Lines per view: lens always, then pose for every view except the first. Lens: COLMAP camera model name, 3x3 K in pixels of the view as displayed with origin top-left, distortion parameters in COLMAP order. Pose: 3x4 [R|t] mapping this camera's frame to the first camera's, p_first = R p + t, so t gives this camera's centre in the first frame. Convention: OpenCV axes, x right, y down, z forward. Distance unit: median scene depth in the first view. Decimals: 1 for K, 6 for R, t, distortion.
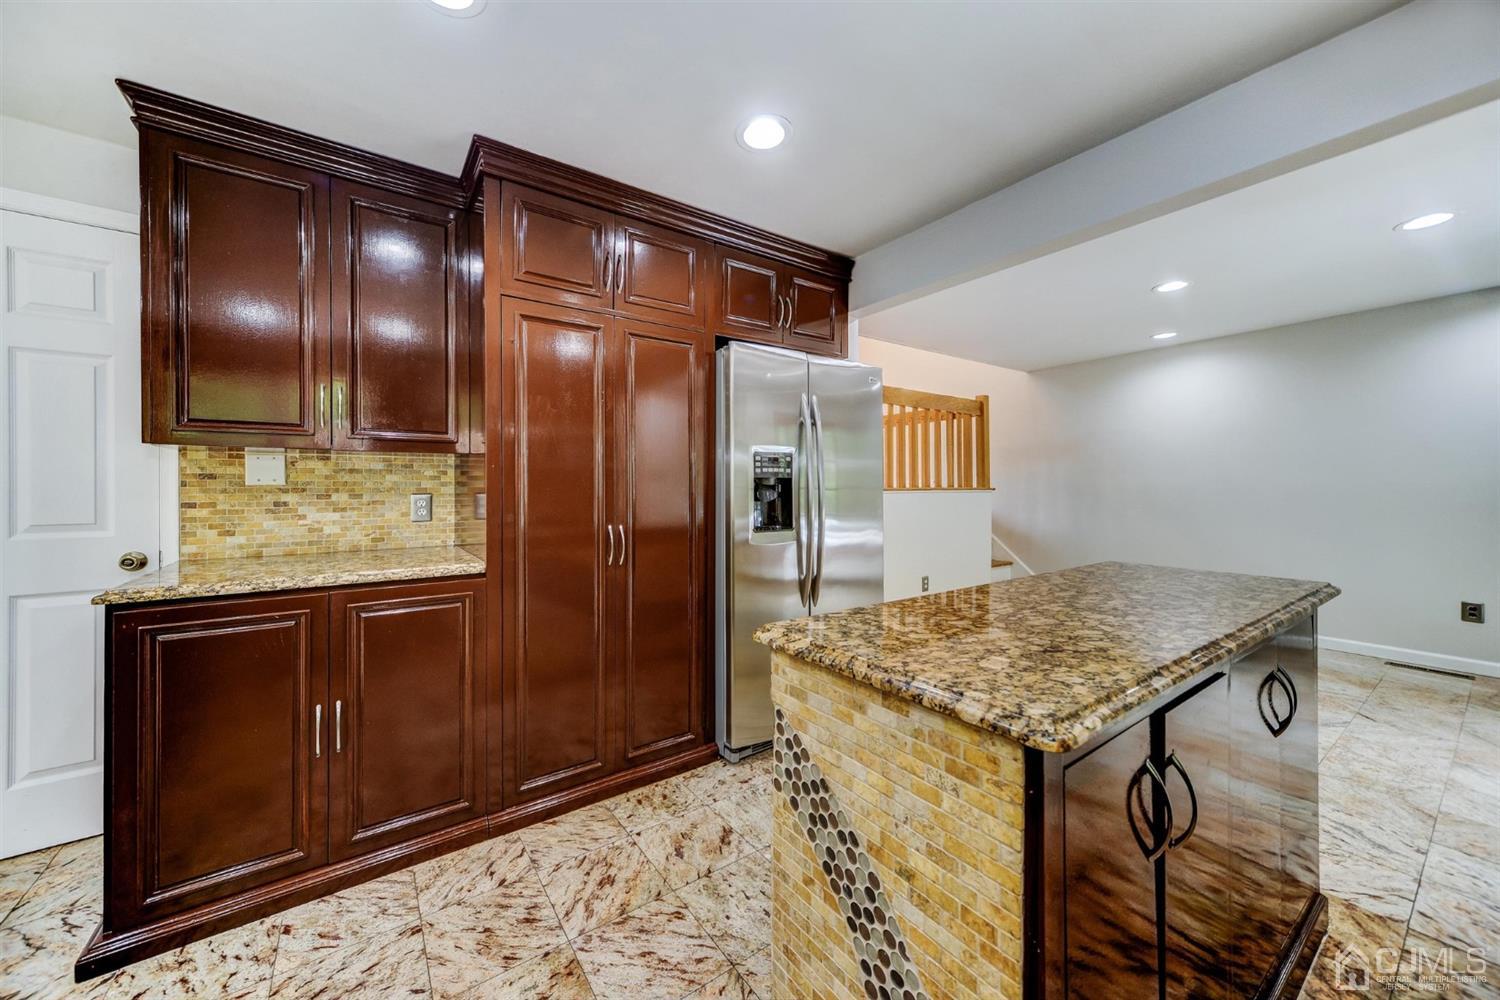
lens RADIAL K [[548.3, 0, 734.1], [0, 548.3, 483.7], [0, 0, 1]] dist [-0.005860, 0.000578]
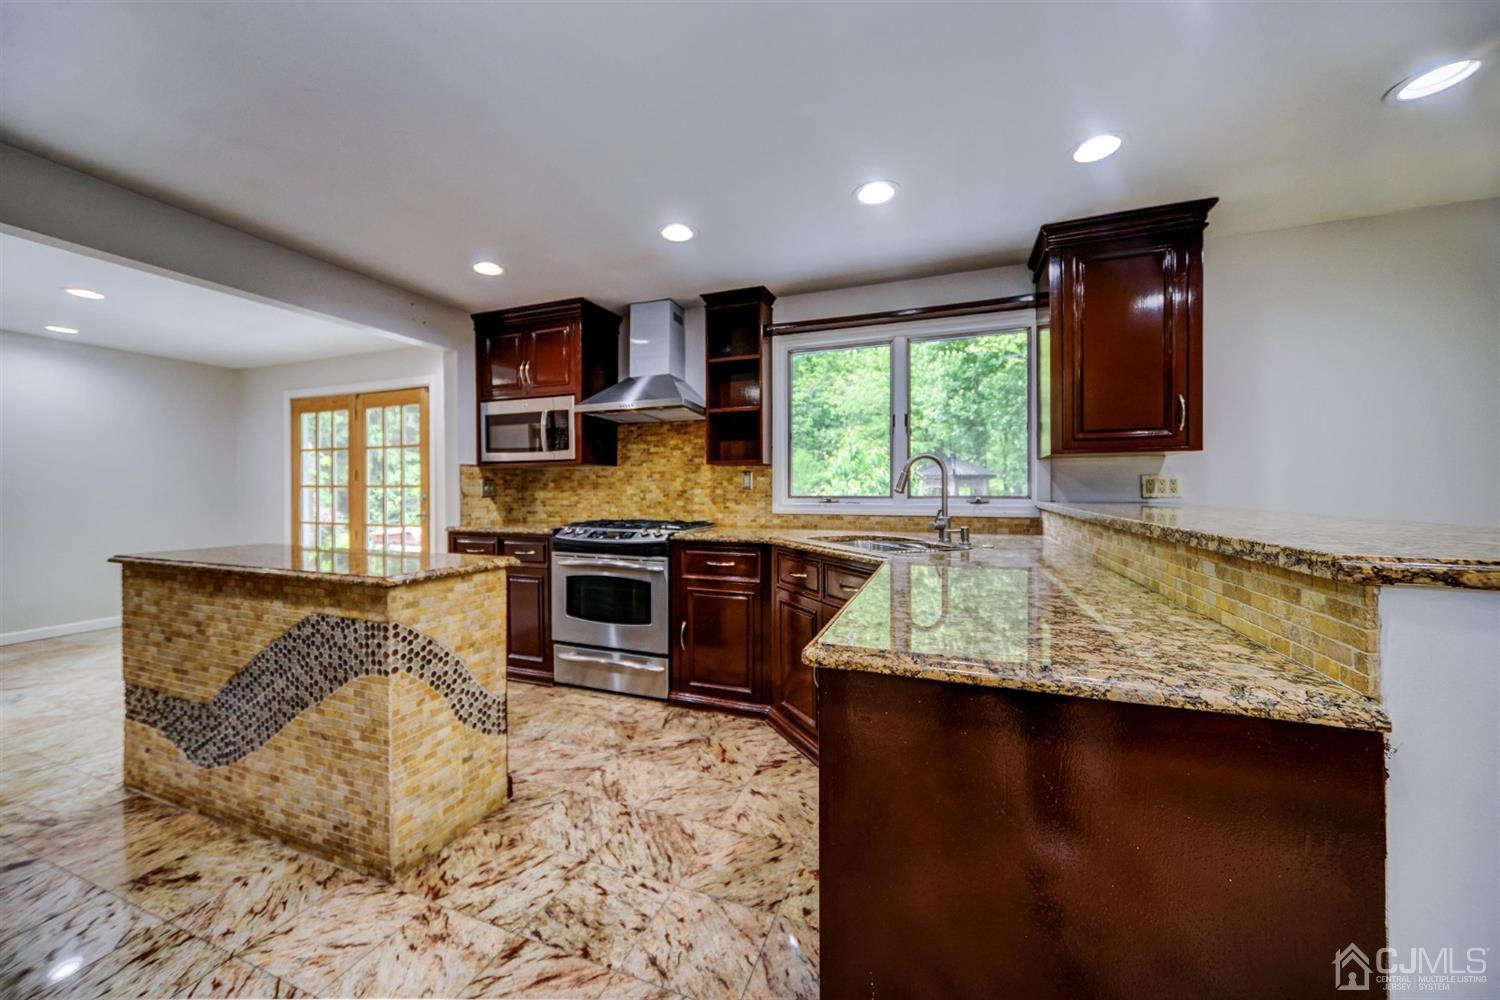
lens RADIAL K [[548.3, 0, 735.9], [0, 548.3, 499.7], [0, 0, 1]] dist [-0.005860, 0.000578]
pose [[-0.563483, -0.009978, 0.826068, -2.040523], [-0.005814, 0.999950, 0.008112, 0.024616], [-0.826107, -0.000231, -0.563513, 1.198464]]
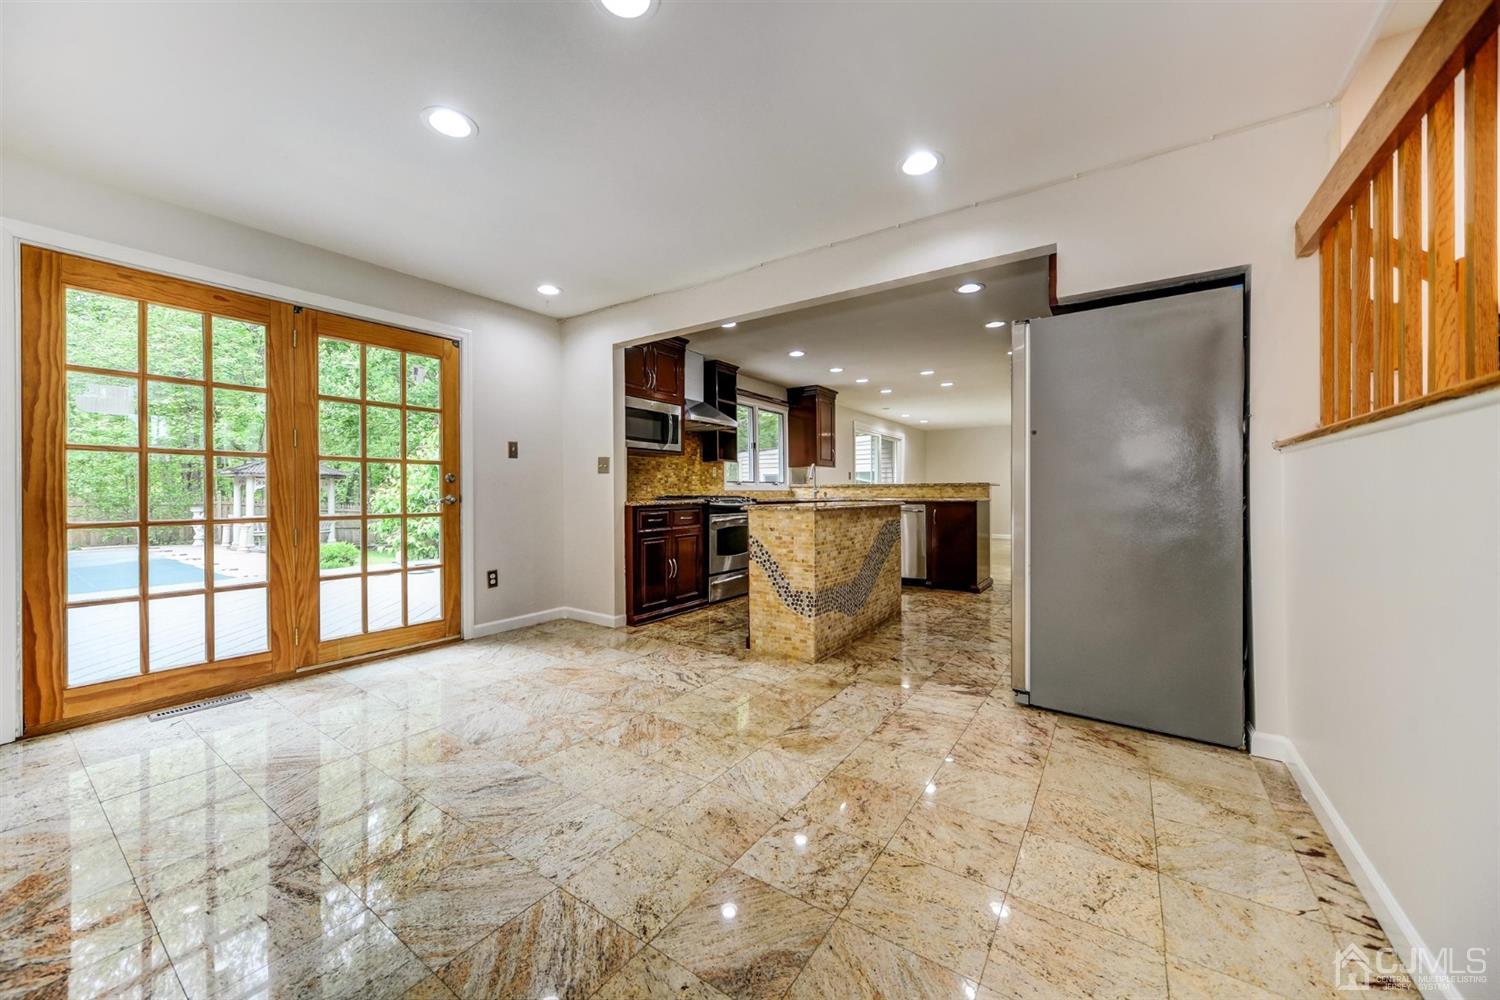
lens RADIAL K [[548.3, 0, 755.9], [0, 548.3, 491.7], [0, 0, 1]] dist [-0.005860, 0.000578]
pose [[-0.930477, 0.007374, -0.366276, 3.144181], [0.011254, 0.999901, -0.008458, 0.227222], [0.366178, -0.011992, -0.930468, 5.306987]]
